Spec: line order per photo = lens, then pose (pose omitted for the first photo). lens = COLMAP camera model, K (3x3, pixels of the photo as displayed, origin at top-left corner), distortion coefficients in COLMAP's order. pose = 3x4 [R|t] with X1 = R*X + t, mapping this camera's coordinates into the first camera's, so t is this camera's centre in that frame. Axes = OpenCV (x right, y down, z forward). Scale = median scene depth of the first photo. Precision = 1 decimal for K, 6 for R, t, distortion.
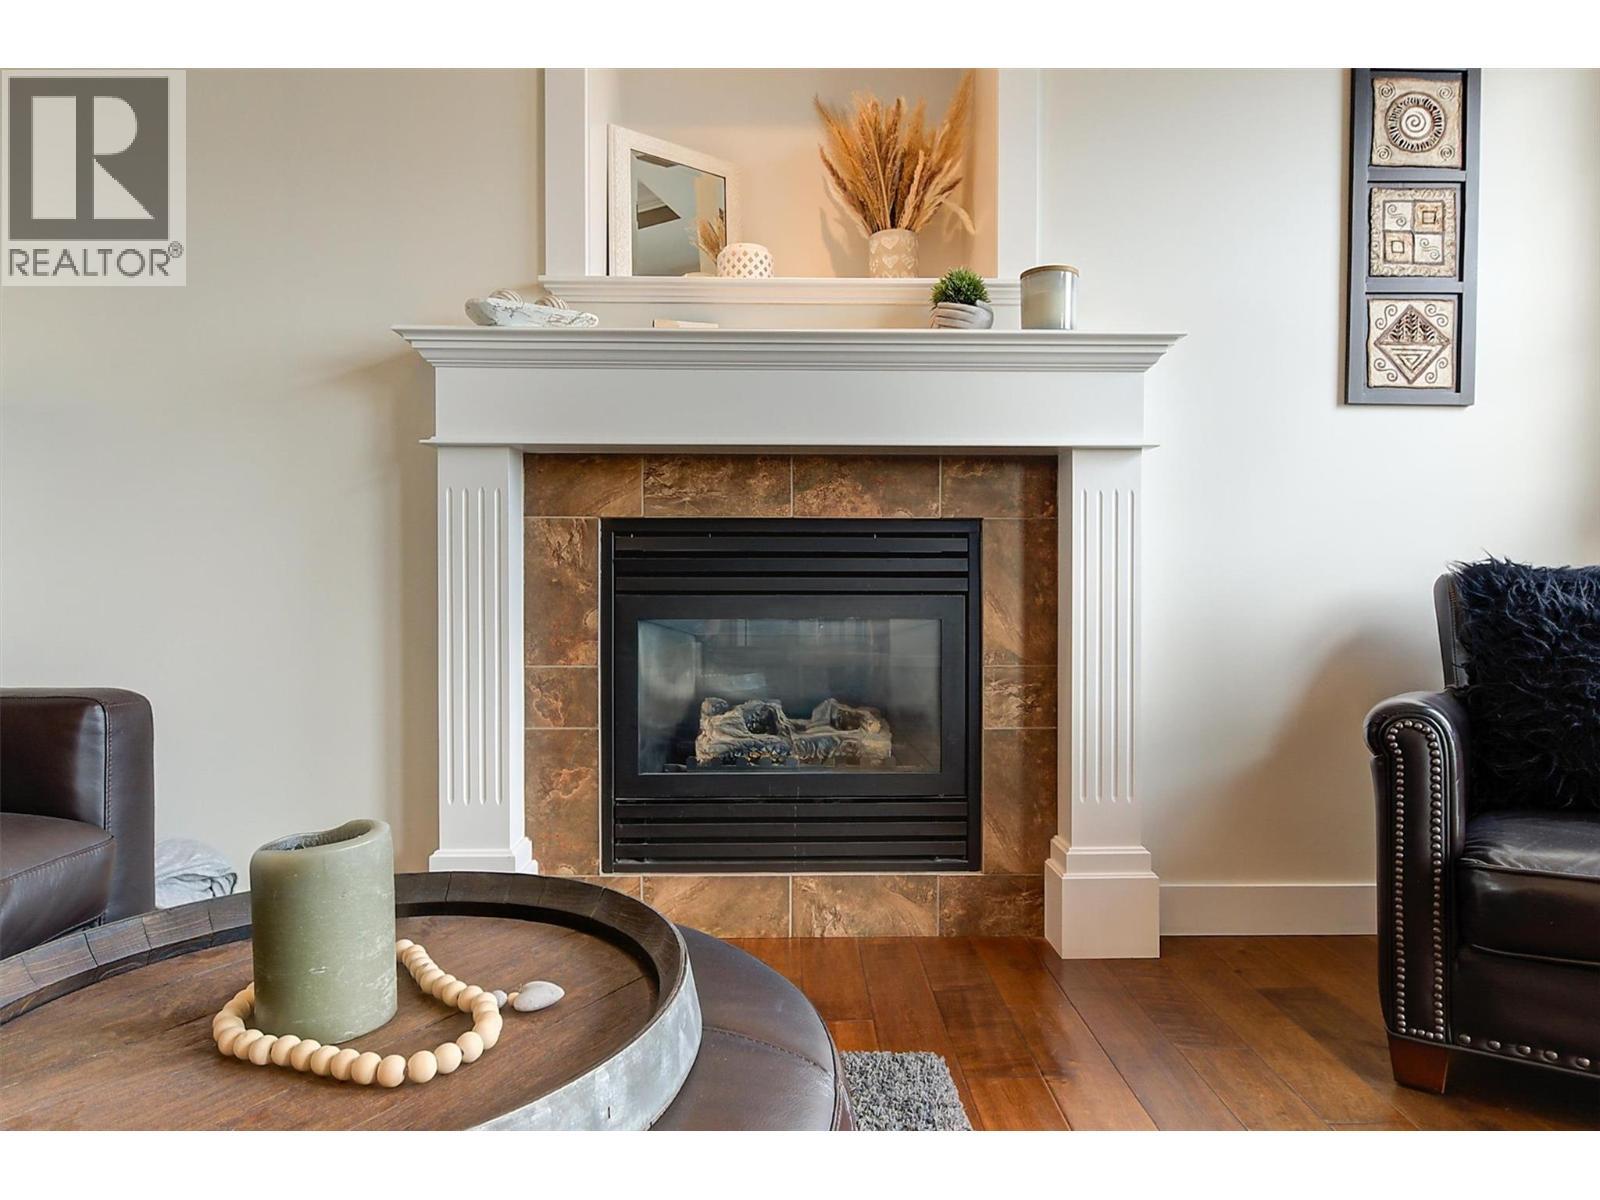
lens RADIAL K [[966.2, 0, 807.1], [0, 966.2, 608.7], [0, 0, 1]] dist [-0.004129, 0.002033]
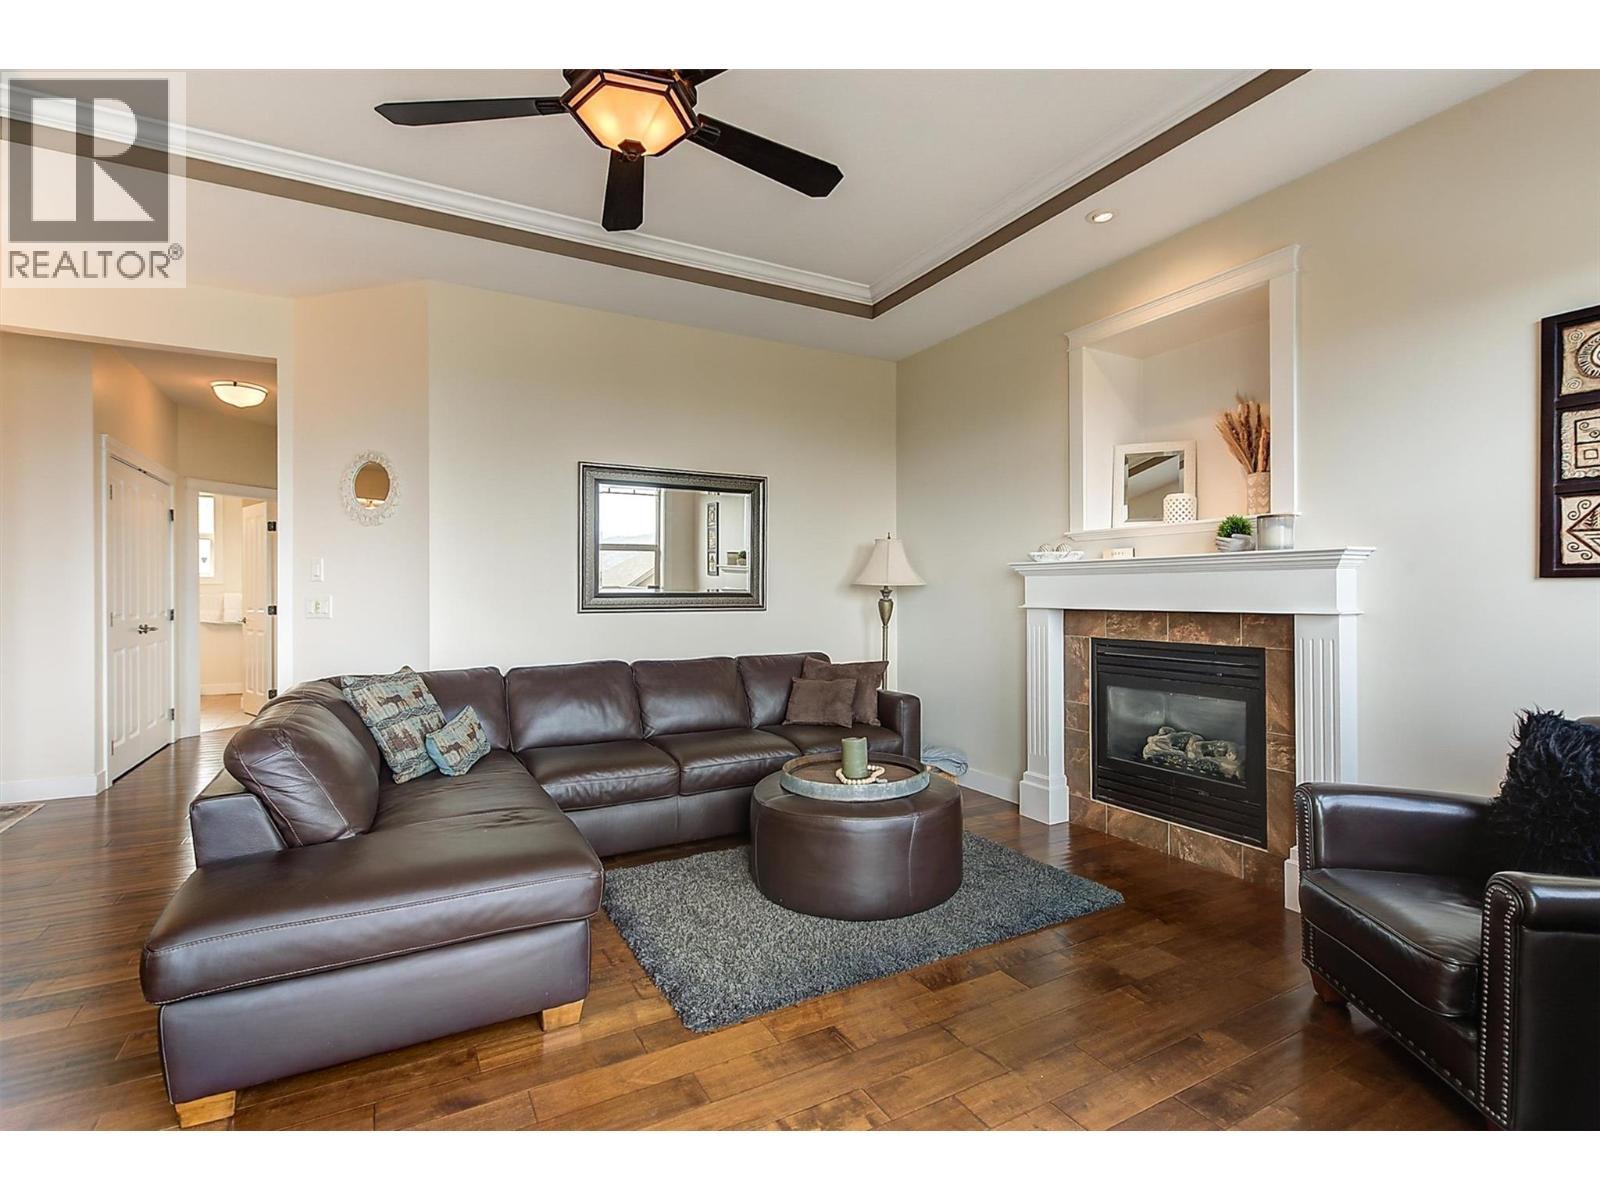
lens RADIAL K [[767.6, 0, 785.4], [0, 767.6, 591.2], [0, 0, 1]] dist [0.003071, -0.000912]
pose [[0.433540, -0.006313, -0.901112, 1.065358], [-0.006501, 0.999928, -0.010133, -0.177182], [0.901111, 0.010252, 0.433468, -0.394781]]
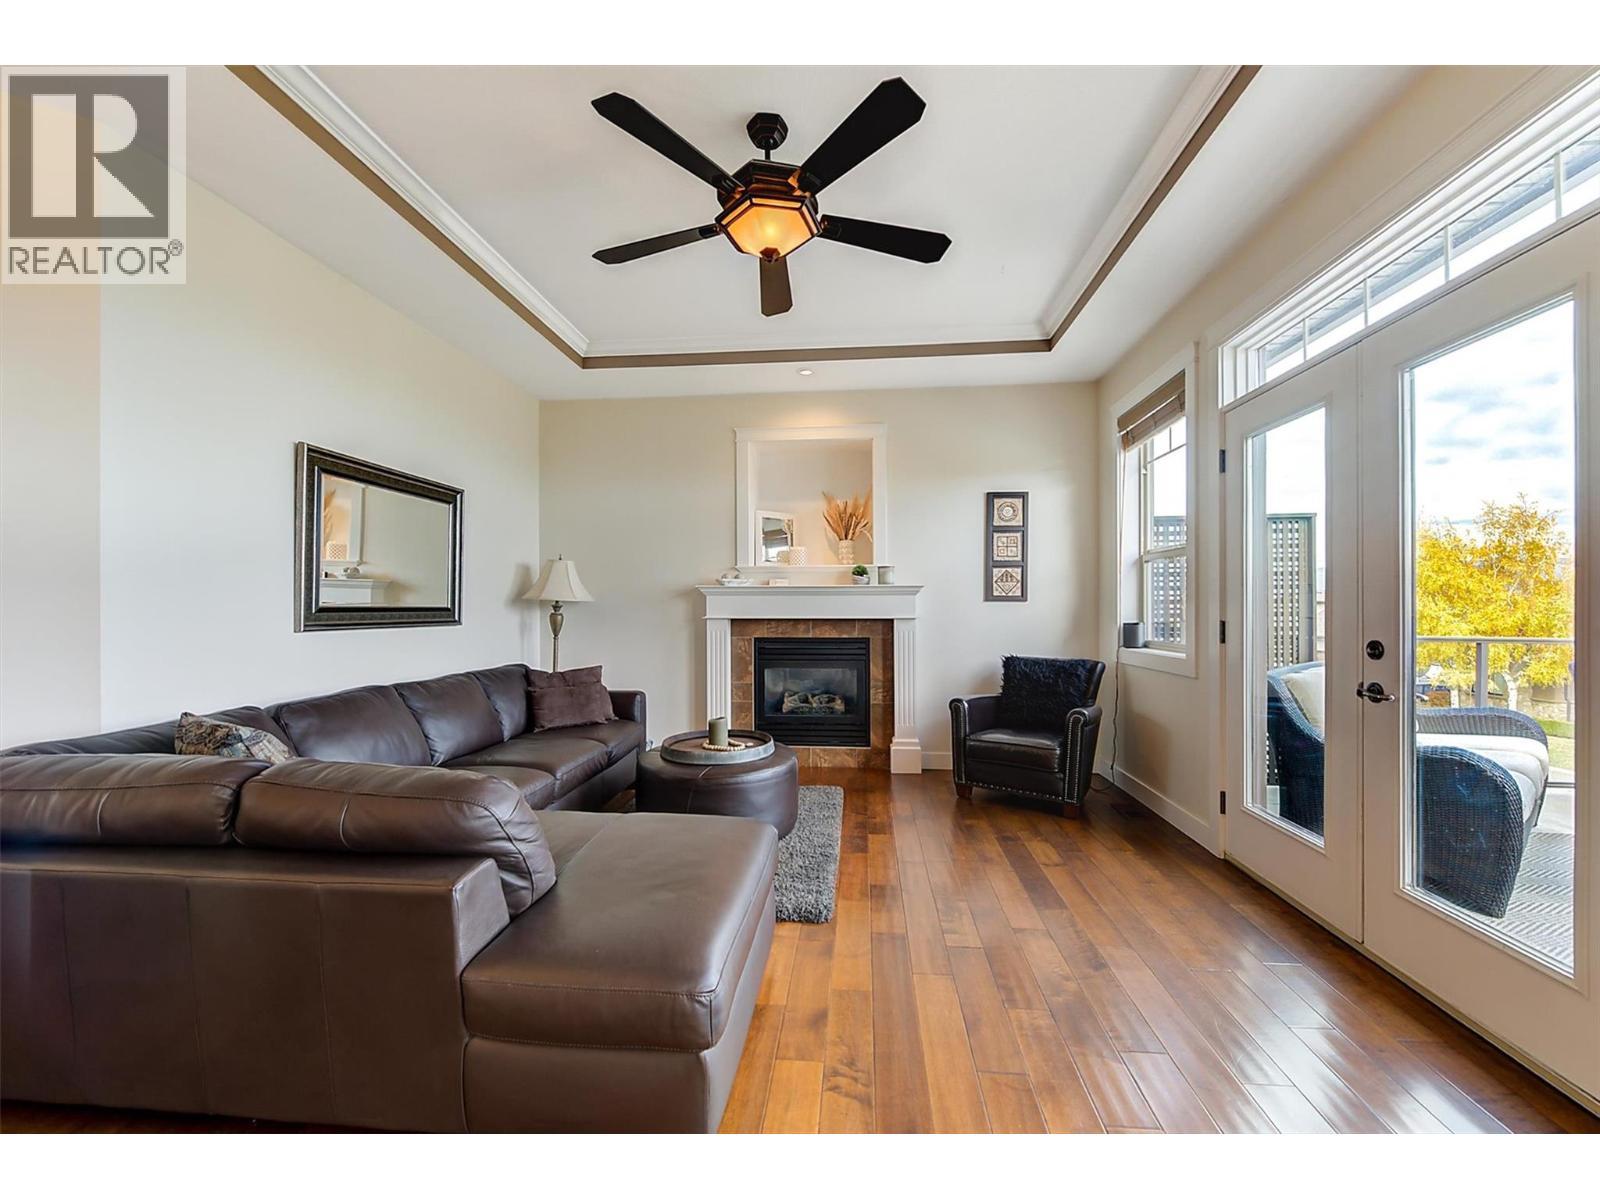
lens RADIAL K [[678.9, 0, 793.5], [0, 678.9, 605.4], [0, 0, 1]] dist [0.008946, -0.001598]
pose [[0.991619, -0.005066, -0.129096, 0.222258], [0.003064, 0.999872, -0.015702, -0.166203], [0.129159, 0.015175, 0.991508, -1.286570]]
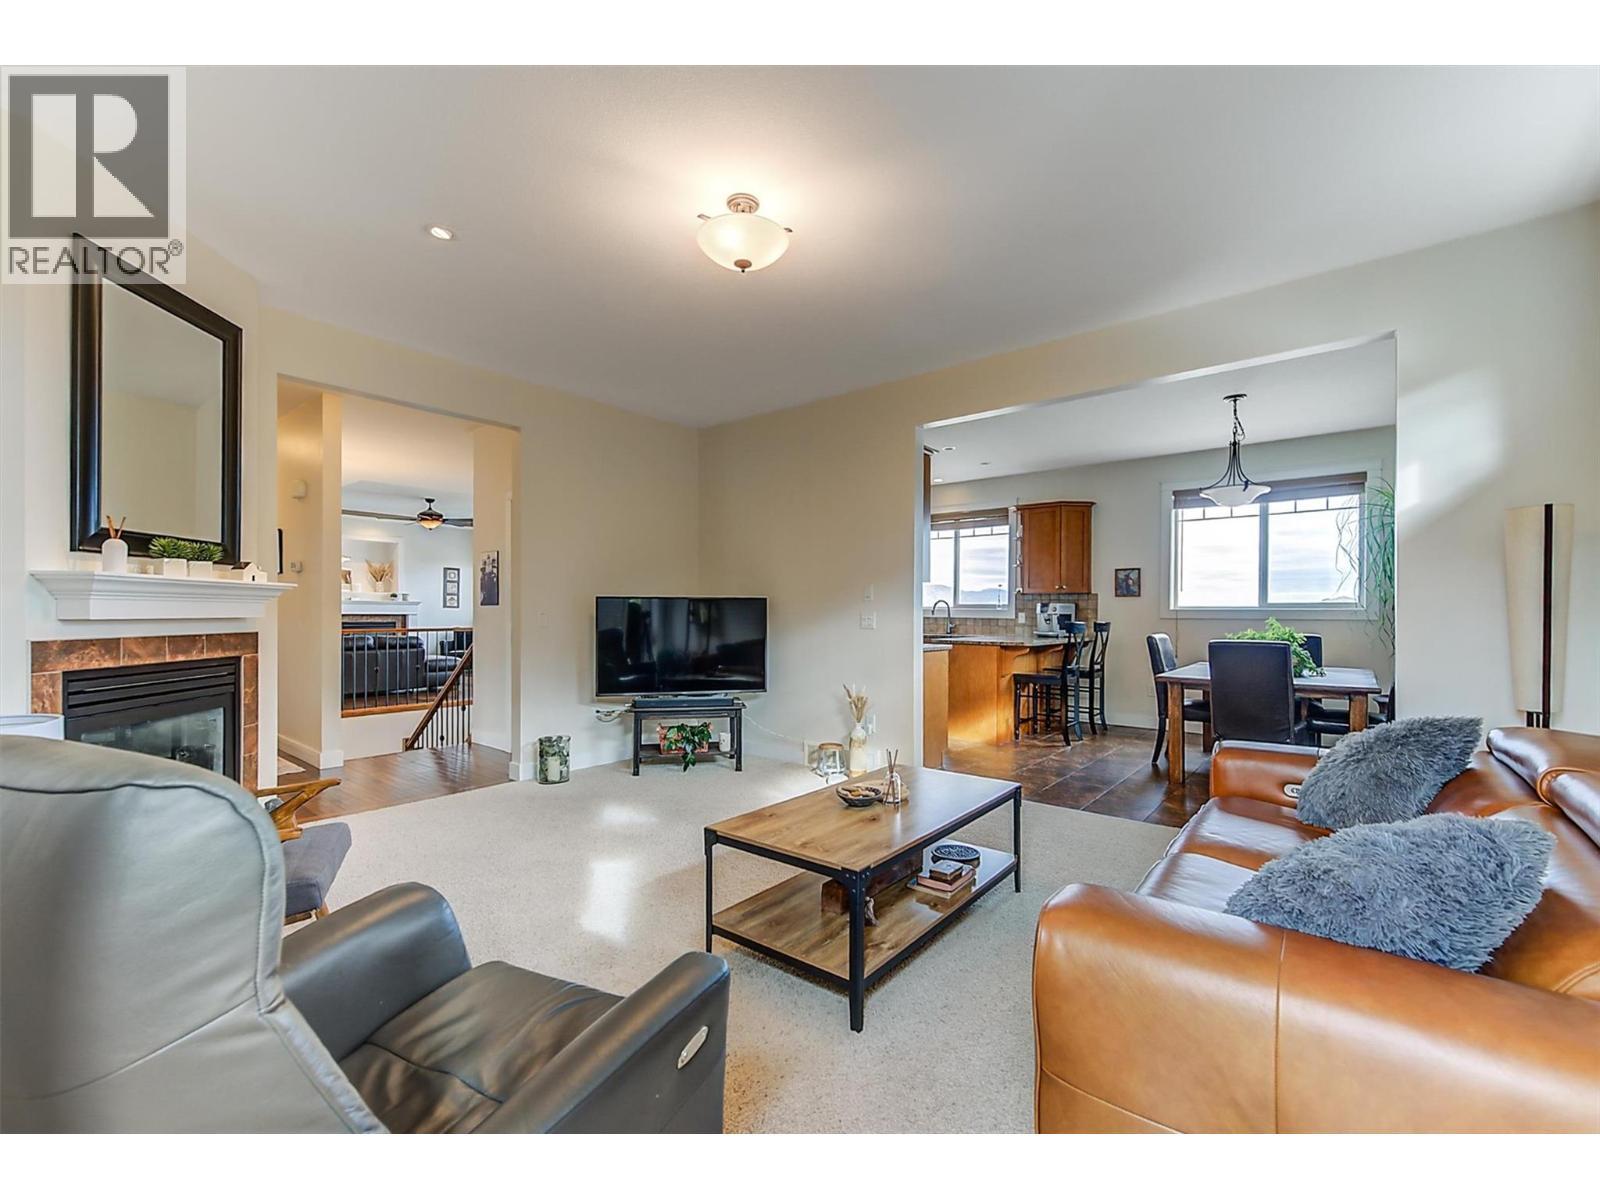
lens RADIAL K [[678.9, 0, 812.4], [0, 678.9, 610.3], [0, 0, 1]] dist [0.008946, -0.001598]
pose [[0.646676, -0.000788, 0.762765, -1.924626], [0.009393, 0.999932, -0.006930, -0.118489], [-0.762707, 0.011646, 0.646639, -5.379777]]
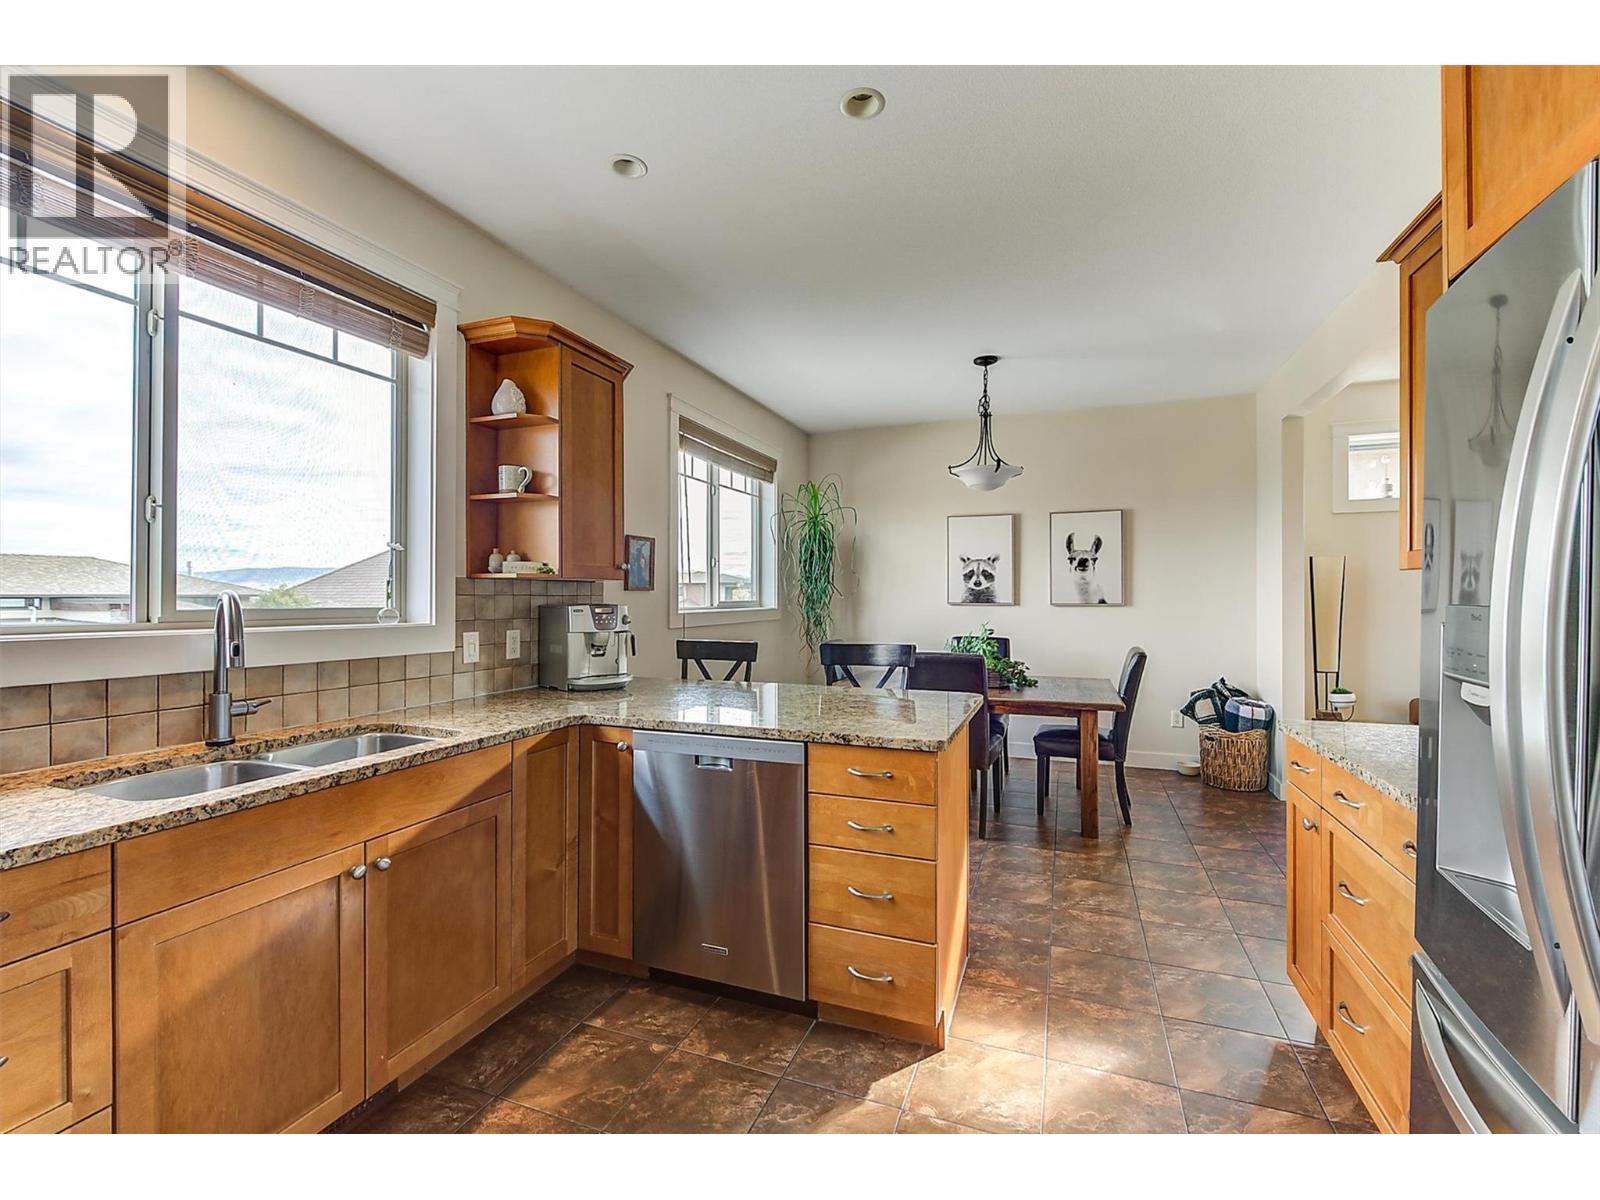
lens RADIAL K [[678.9, 0, 841.4], [0, 678.9, 597.9], [0, 0, 1]] dist [0.008946, -0.001598]
pose [[-0.930700, -0.005428, 0.365744, 0.461804], [0.001044, 0.999846, 0.017495, -0.203591], [-0.365782, 0.016664, -0.930551, -3.010073]]
